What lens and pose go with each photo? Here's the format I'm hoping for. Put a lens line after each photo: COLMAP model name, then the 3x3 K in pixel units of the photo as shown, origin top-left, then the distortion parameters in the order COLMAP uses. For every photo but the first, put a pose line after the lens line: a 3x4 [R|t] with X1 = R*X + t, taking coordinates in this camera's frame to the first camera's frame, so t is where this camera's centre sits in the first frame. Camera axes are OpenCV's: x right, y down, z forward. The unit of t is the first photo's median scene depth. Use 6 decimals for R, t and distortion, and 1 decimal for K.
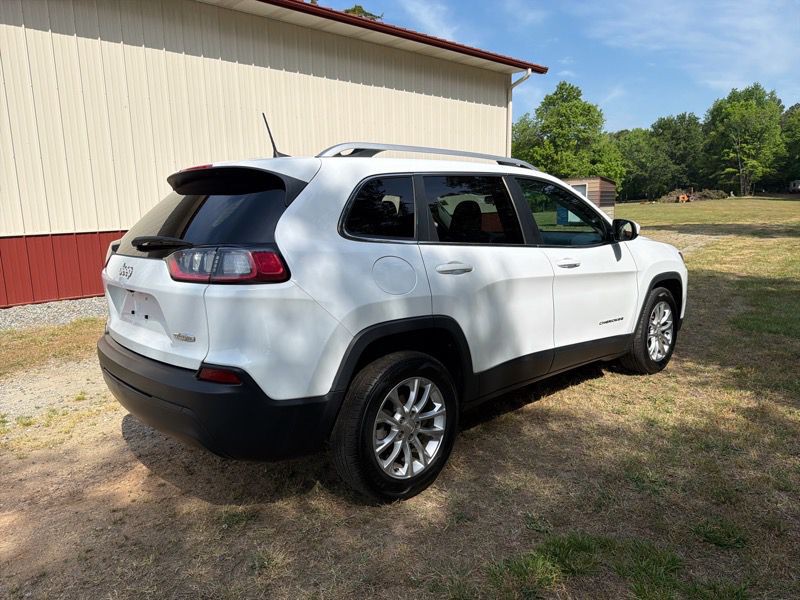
lens RADIAL K [[564.0, 0, 400.6], [0, 564.0, 306.3], [0, 0, 1]] dist [0.032198, -0.042489]
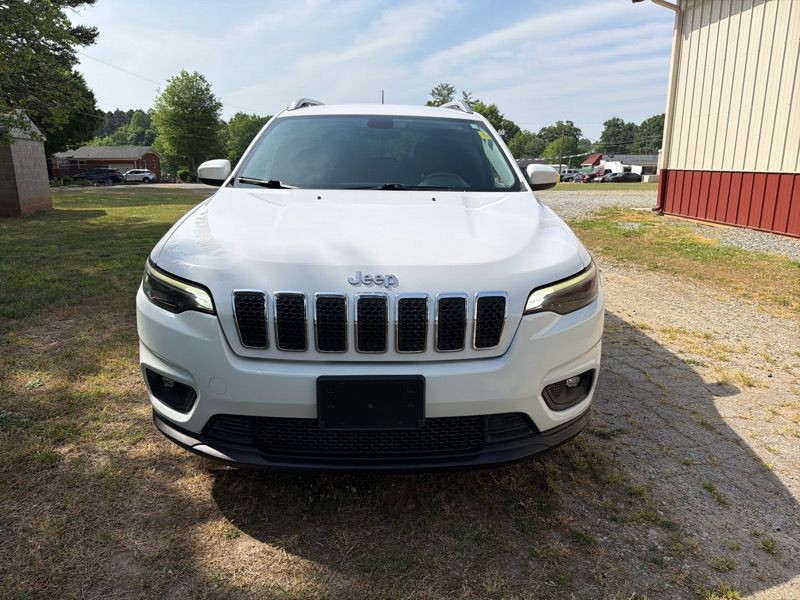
lens RADIAL K [[564.0, 0, 401.1], [0, 564.0, 302.9], [0, 0, 1]] dist [0.032198, -0.042489]
pose [[-0.659826, 0.207353, -0.722242, 0.834920], [-0.121866, 0.918918, 0.375152, -0.296428], [0.741470, 0.335552, -0.581057, 1.697774]]
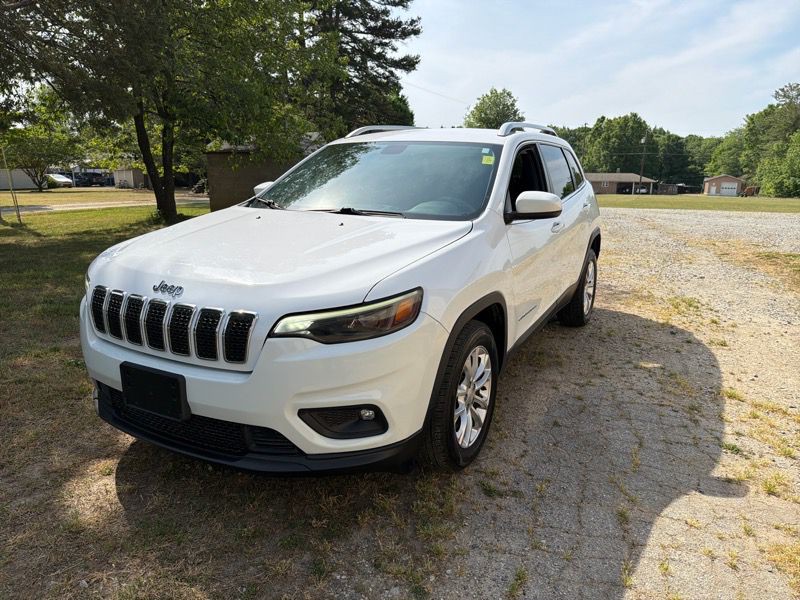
lens RADIAL K [[564.0, 0, 400.8], [0, 564.0, 303.6], [0, 0, 1]] dist [0.032198, -0.042489]
pose [[-0.946313, 0.090934, -0.310199, 0.484249], [-0.043684, 0.914840, 0.401447, -0.356556], [0.320288, 0.393445, -0.861752, 1.954971]]
